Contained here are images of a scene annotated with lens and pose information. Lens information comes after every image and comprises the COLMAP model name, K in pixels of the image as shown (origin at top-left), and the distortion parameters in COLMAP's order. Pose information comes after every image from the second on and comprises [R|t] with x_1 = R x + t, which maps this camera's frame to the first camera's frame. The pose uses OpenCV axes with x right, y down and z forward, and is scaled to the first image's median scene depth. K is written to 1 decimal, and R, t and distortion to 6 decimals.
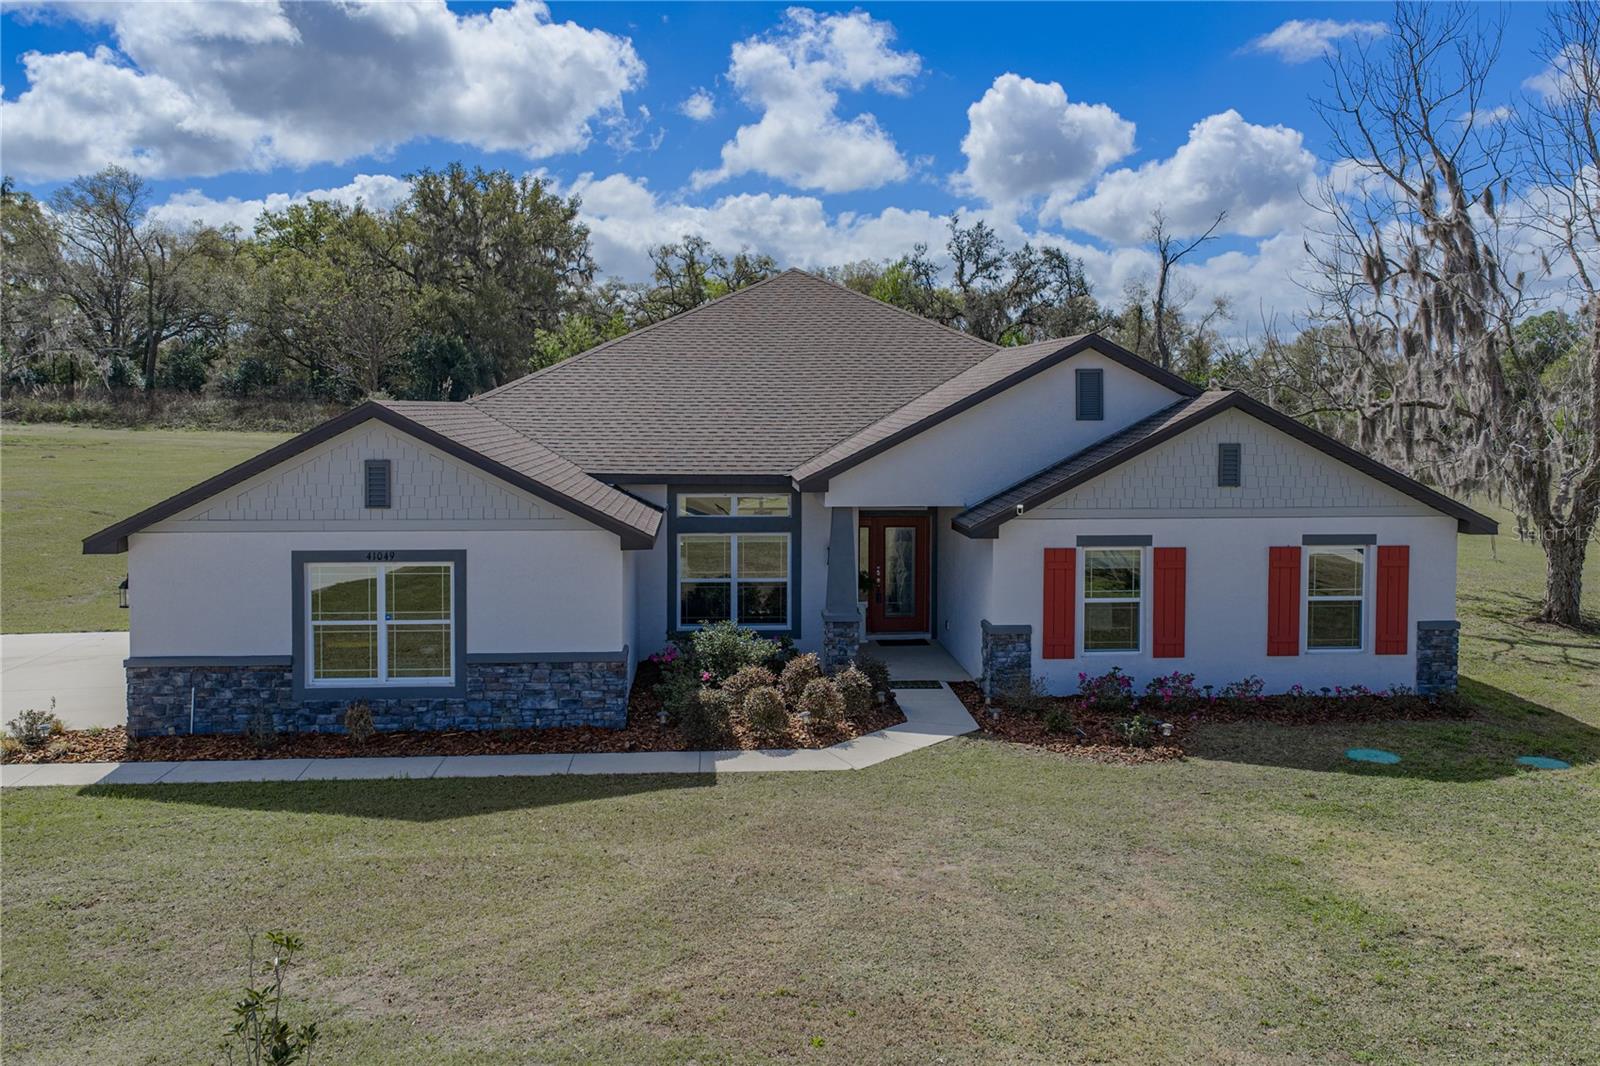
lens RADIAL K [[1322.3, 0, 806.9], [0, 1322.3, 536.5], [0, 0, 1]] dist [0.017121, 0.002991]
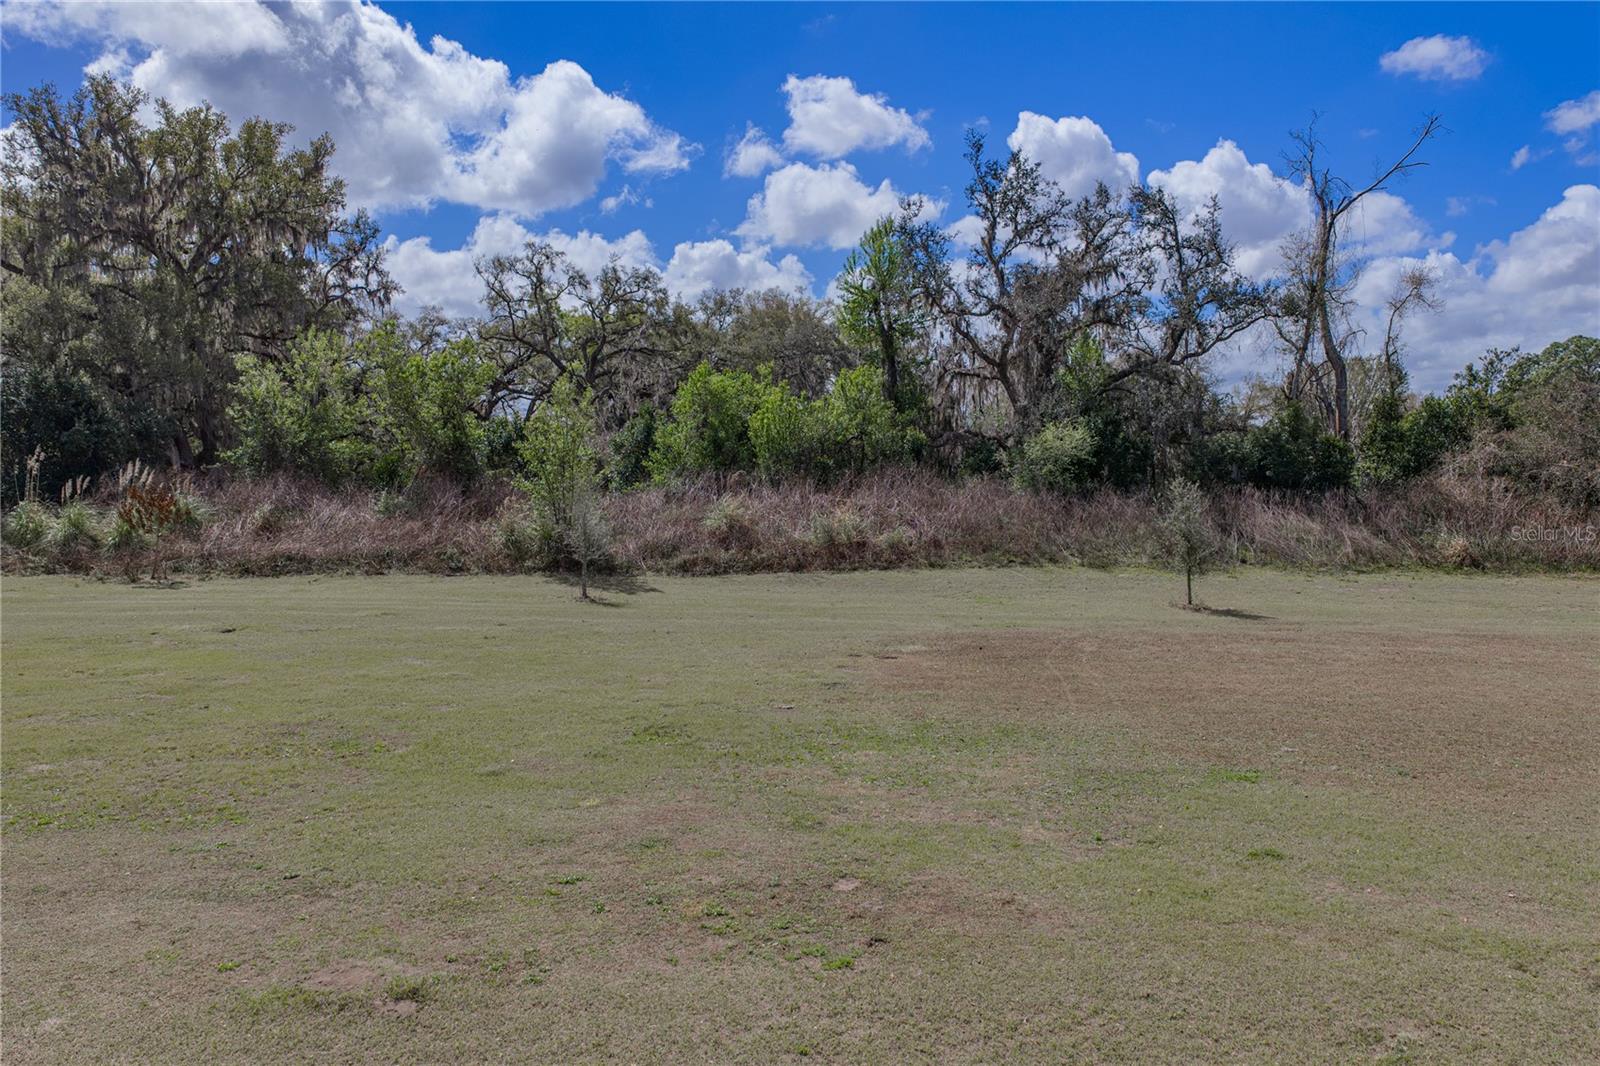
lens RADIAL K [[1322.3, 0, 806.9], [0, 1322.3, 536.5], [0, 0, 1]] dist [0.017121, 0.002991]
pose [[0.994971, -0.041304, 0.091247, -0.020878], [0.046206, 0.997563, -0.052275, -0.039046], [-0.088865, 0.056228, 0.994455, 0.407552]]
